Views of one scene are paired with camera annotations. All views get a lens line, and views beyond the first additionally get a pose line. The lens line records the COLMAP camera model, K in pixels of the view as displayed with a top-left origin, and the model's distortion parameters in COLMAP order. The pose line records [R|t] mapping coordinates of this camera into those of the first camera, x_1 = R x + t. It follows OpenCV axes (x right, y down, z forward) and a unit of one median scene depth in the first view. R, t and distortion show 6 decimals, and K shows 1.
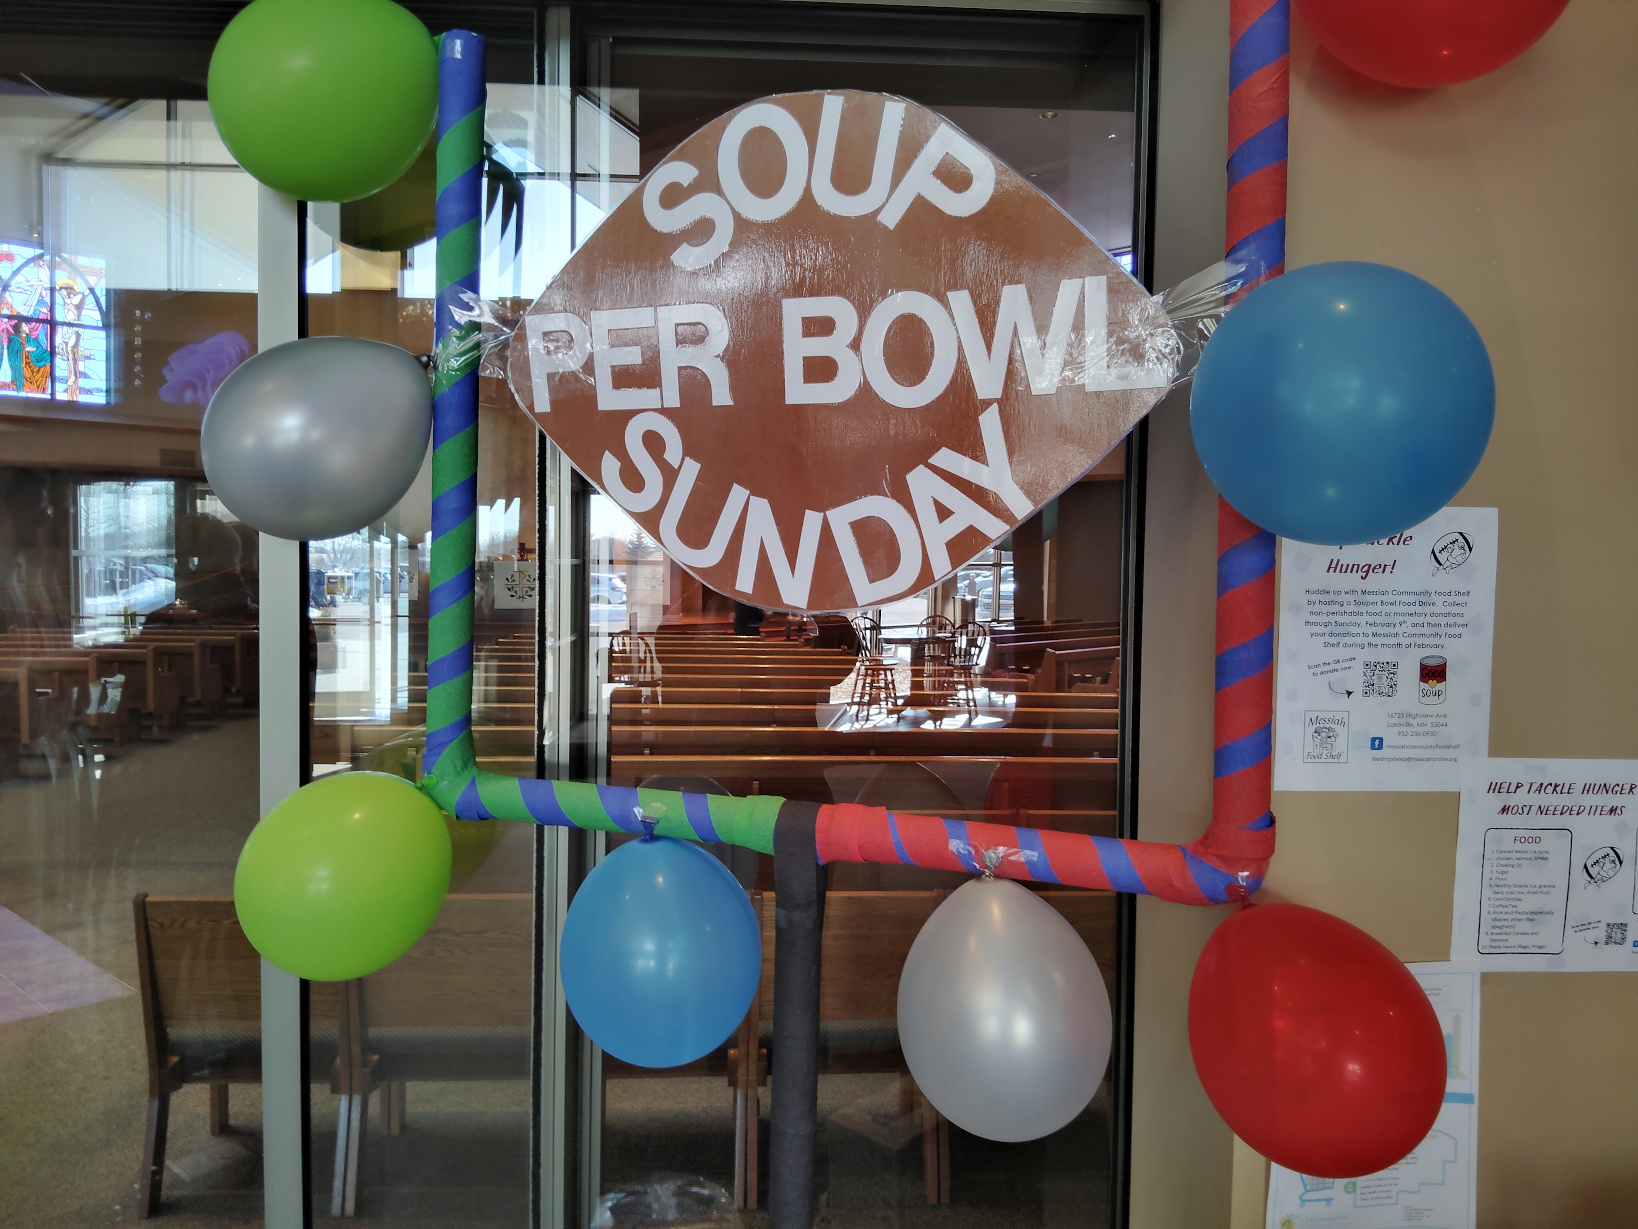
lens RADIAL K [[1257.4, 0, 815.1], [0, 1257.4, 619.9], [0, 0, 1]] dist [0.128465, -0.236369]
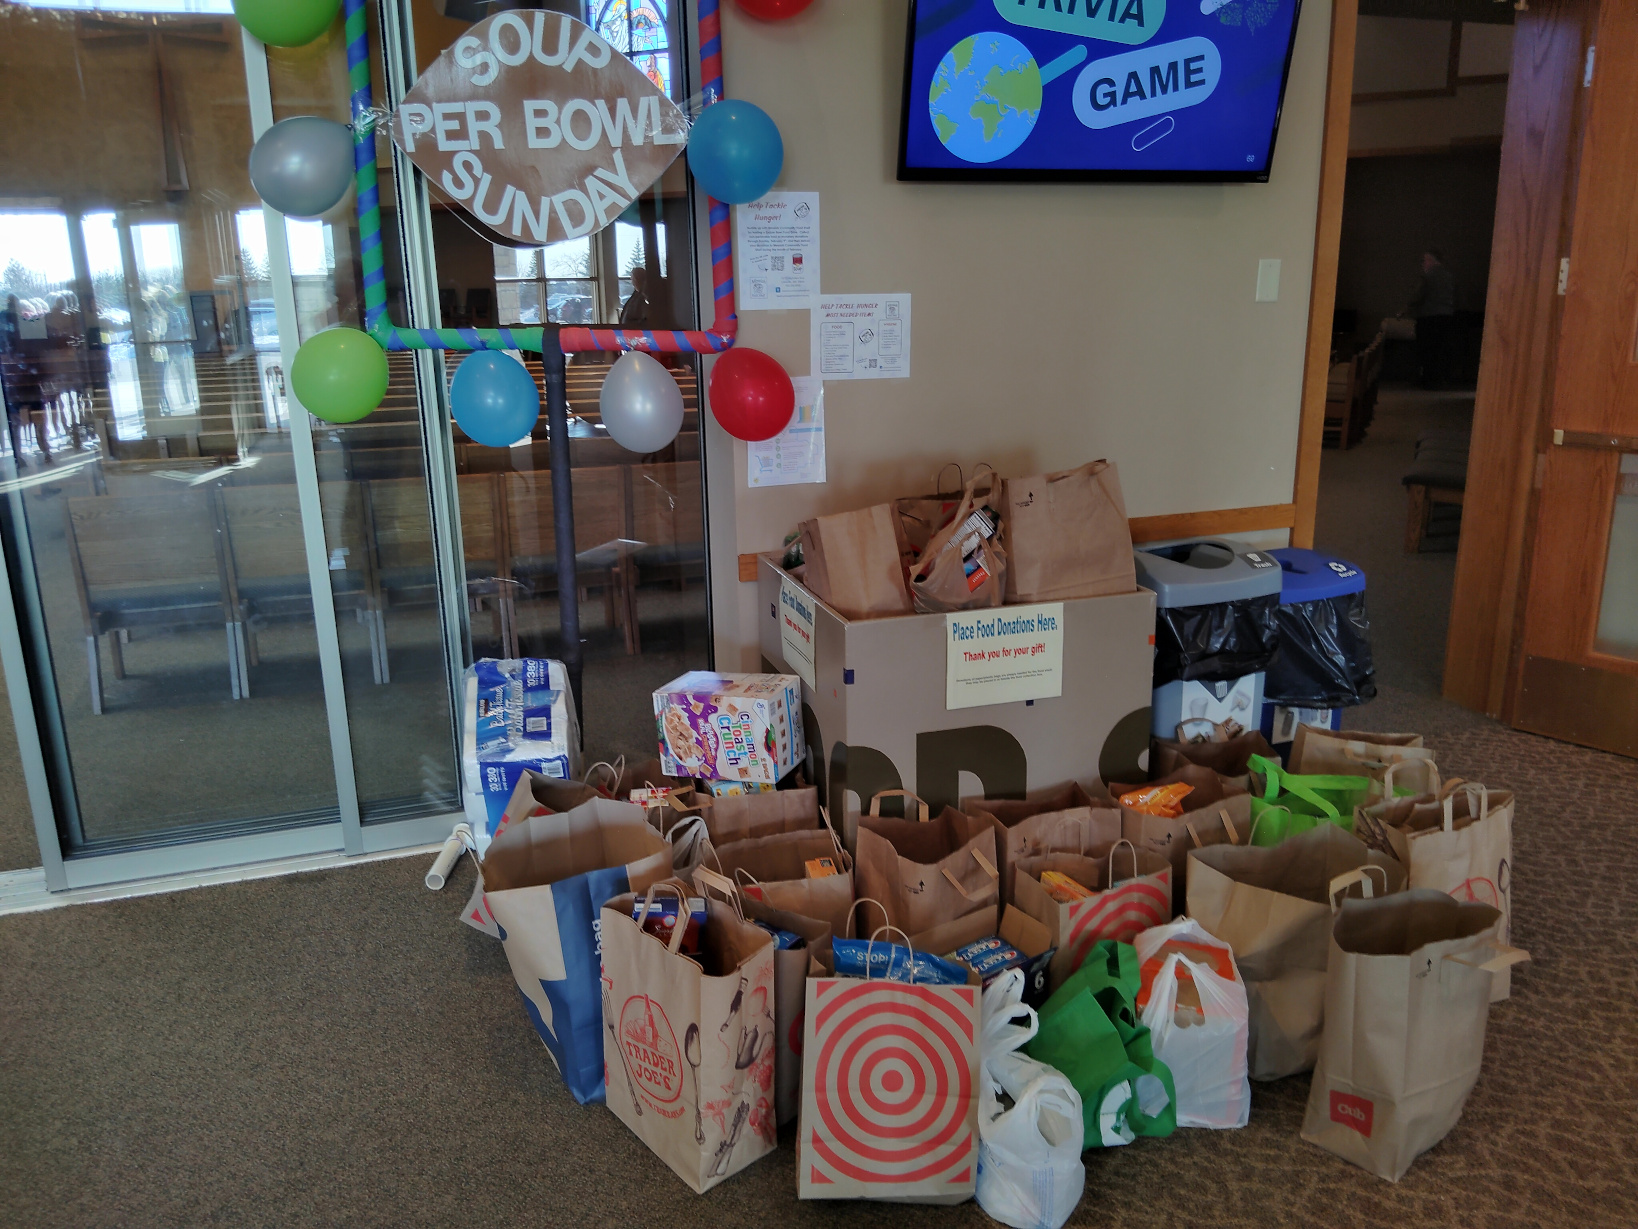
lens RADIAL K [[1257.4, 0, 815.1], [0, 1257.4, 619.9], [0, 0, 1]] dist [0.128465, -0.236369]
pose [[0.966260, -0.097020, 0.238596, -0.162600], [0.044881, 0.975594, 0.214947, 0.198166], [-0.253627, -0.196986, 0.947032, -1.560080]]
